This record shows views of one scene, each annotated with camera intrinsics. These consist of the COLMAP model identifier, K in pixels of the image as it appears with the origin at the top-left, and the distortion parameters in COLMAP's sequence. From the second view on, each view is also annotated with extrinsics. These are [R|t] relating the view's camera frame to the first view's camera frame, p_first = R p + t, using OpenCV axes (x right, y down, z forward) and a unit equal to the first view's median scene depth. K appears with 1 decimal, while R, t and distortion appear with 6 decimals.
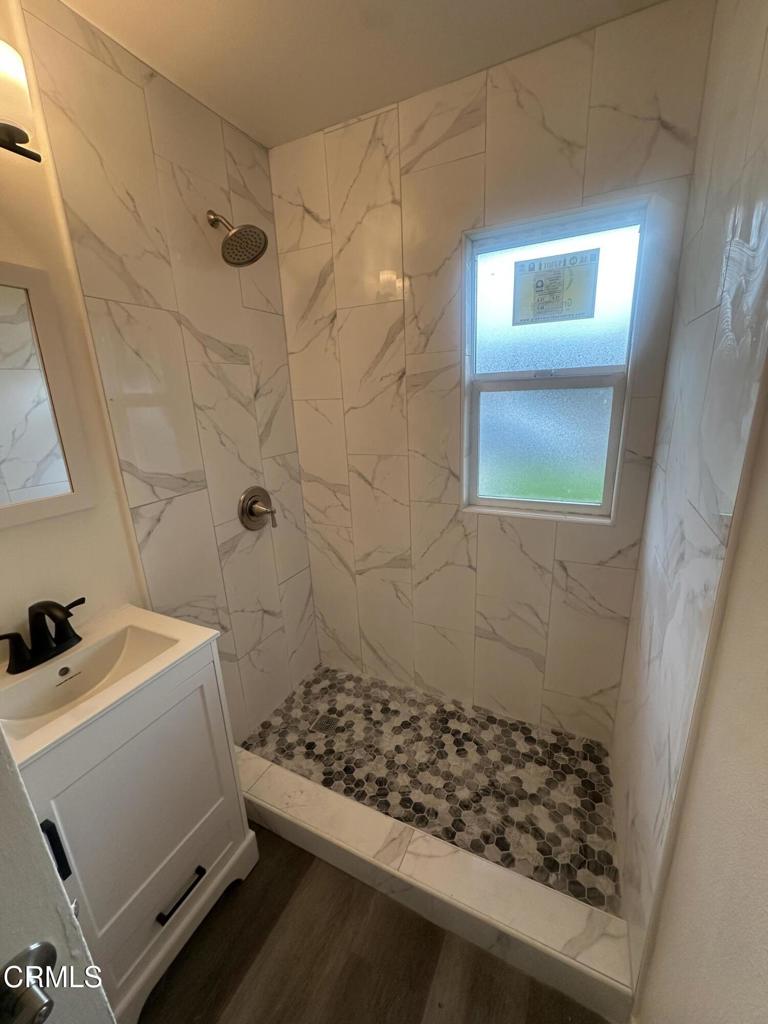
lens RADIAL K [[415.2, 0, 384.0], [0, 415.2, 512.0], [0, 0, 1]] dist [-0.002204, 0.000022]
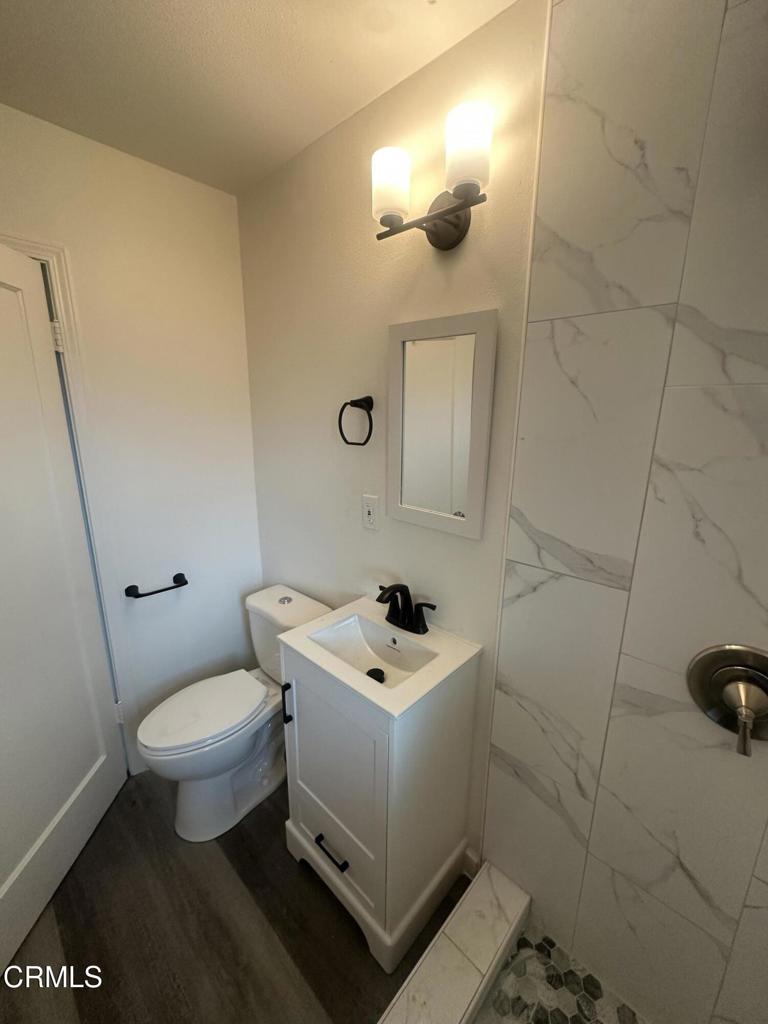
lens RADIAL K [[415.2, 0, 384.0], [0, 415.2, 512.0], [0, 0, 1]] dist [-0.002204, 0.000022]
pose [[-0.297607, 0.264777, -0.917236, 0.232957], [-0.263859, 0.900534, 0.345568, -0.312987], [0.917501, 0.344865, -0.198142, 0.843855]]
